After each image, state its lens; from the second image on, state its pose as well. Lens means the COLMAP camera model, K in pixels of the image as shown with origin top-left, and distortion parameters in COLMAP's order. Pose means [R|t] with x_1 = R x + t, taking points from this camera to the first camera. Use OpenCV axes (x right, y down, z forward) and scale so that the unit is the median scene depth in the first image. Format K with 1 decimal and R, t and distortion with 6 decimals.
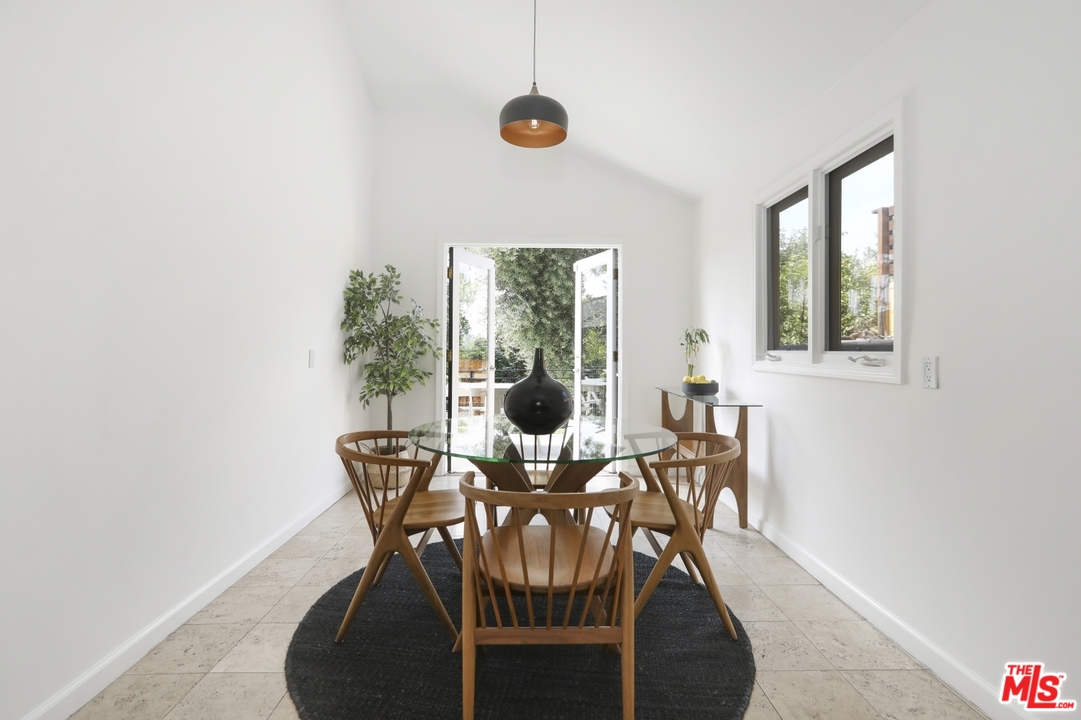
lens RADIAL K [[509.2, 0, 536.8], [0, 509.2, 351.9], [0, 0, 1]] dist [-0.002233, 0.002866]
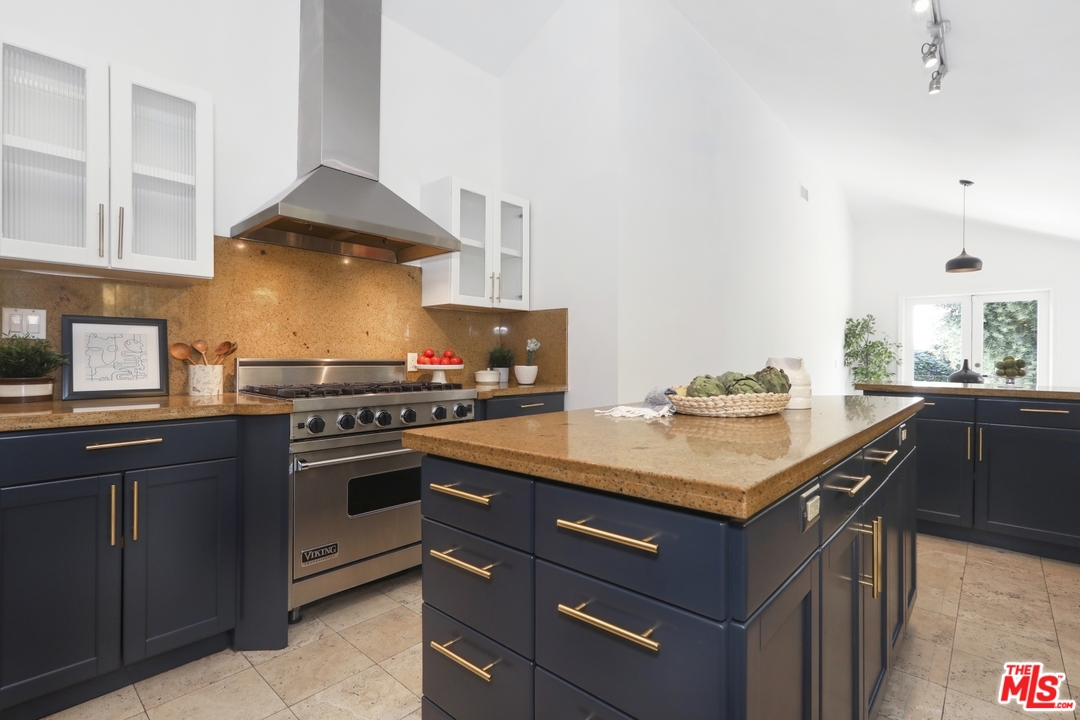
lens RADIAL K [[508.7, 0, 536.2], [0, 508.7, 358.5], [0, 0, 1]] dist [-0.002233, 0.002866]
pose [[0.733556, 0.001656, -0.679627, 0.079200], [-0.008515, 0.999941, -0.006755, 0.014017], [0.679575, 0.010742, 0.733527, -1.163248]]
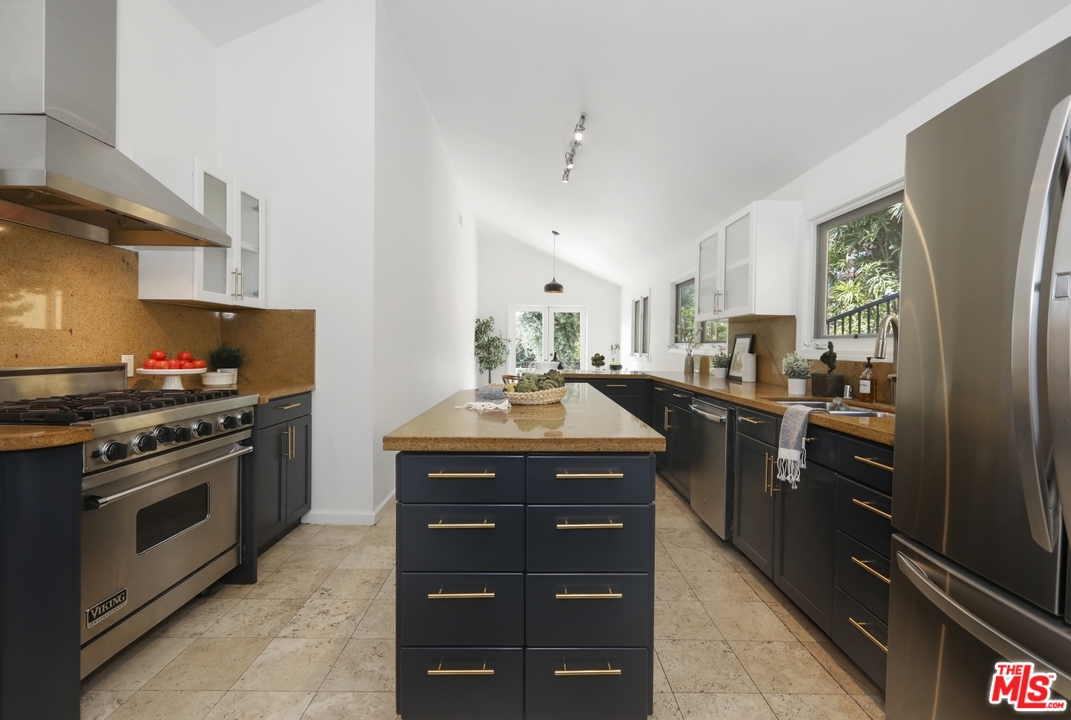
lens RADIAL K [[496.0, 0, 531.2], [0, 496.0, 350.0], [0, 0, 1]] dist [0.008727, -0.000201]
pose [[0.999960, 0.006311, -0.006337, -0.076131], [-0.006316, 0.999980, -0.000859, -0.007373], [0.006331, 0.000899, 0.999980, -1.351937]]
